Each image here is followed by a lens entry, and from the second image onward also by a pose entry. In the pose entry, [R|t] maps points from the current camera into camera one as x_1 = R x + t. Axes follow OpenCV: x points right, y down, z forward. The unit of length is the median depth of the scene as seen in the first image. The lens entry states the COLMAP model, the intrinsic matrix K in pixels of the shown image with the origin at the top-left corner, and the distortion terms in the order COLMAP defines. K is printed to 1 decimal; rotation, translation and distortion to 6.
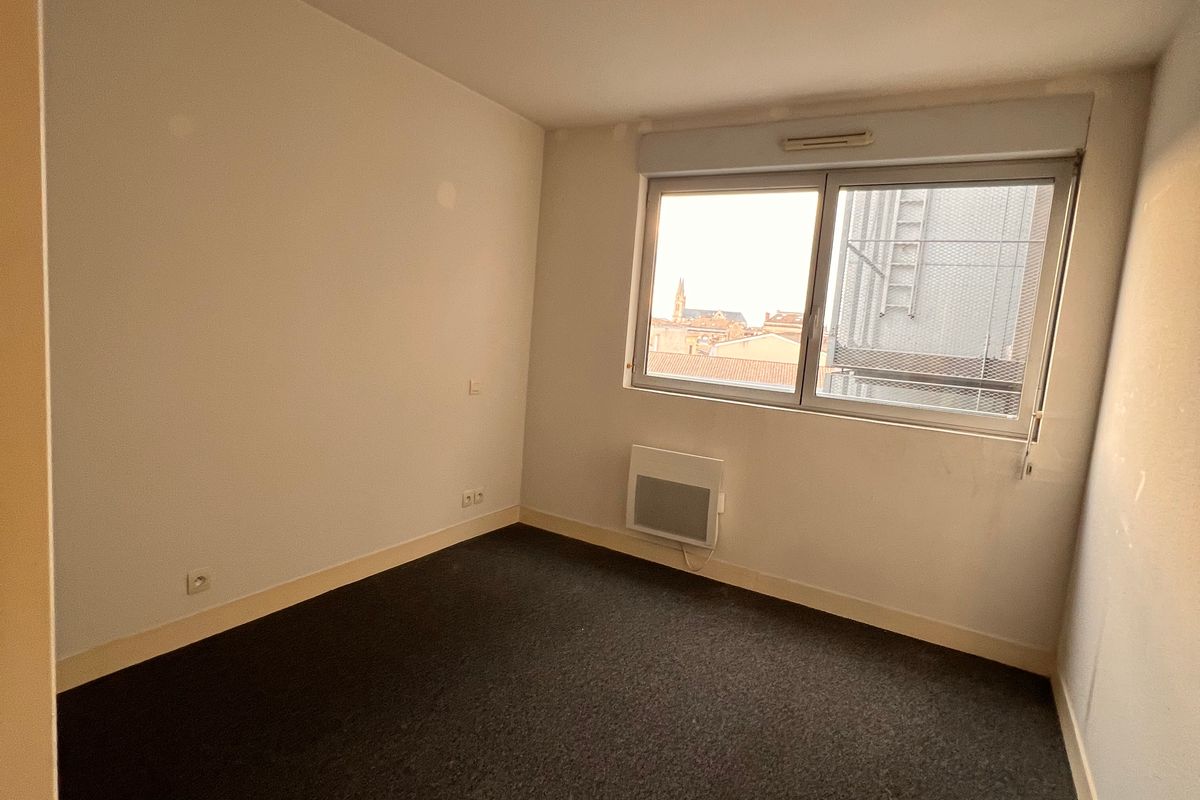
lens RADIAL K [[642.7, 0, 599.2], [0, 642.7, 401.9], [0, 0, 1]] dist [-0.003669, -0.000352]
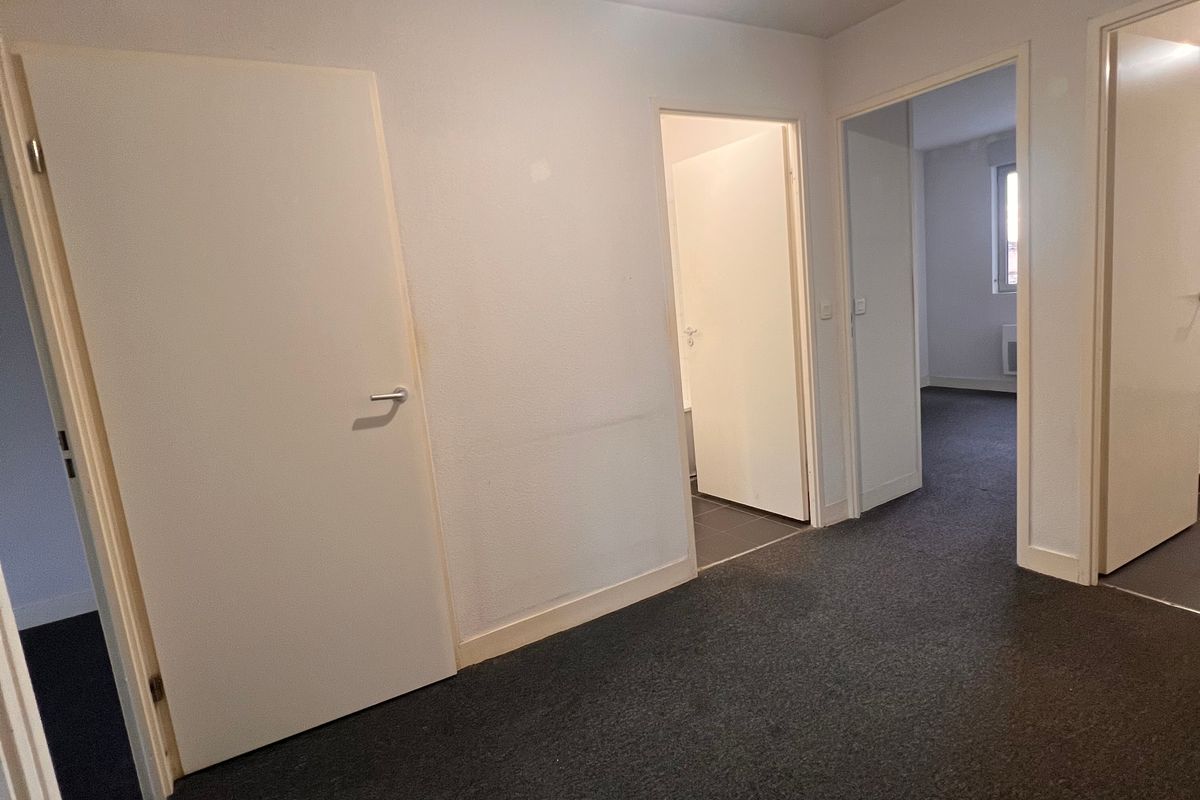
lens RADIAL K [[642.7, 0, 599.7], [0, 642.7, 397.6], [0, 0, 1]] dist [-0.003669, -0.000352]
pose [[0.863043, -0.092145, -0.496655, -0.043911], [0.109792, 0.993934, 0.006382, 0.125768], [0.493055, -0.060037, 0.867924, -1.023501]]
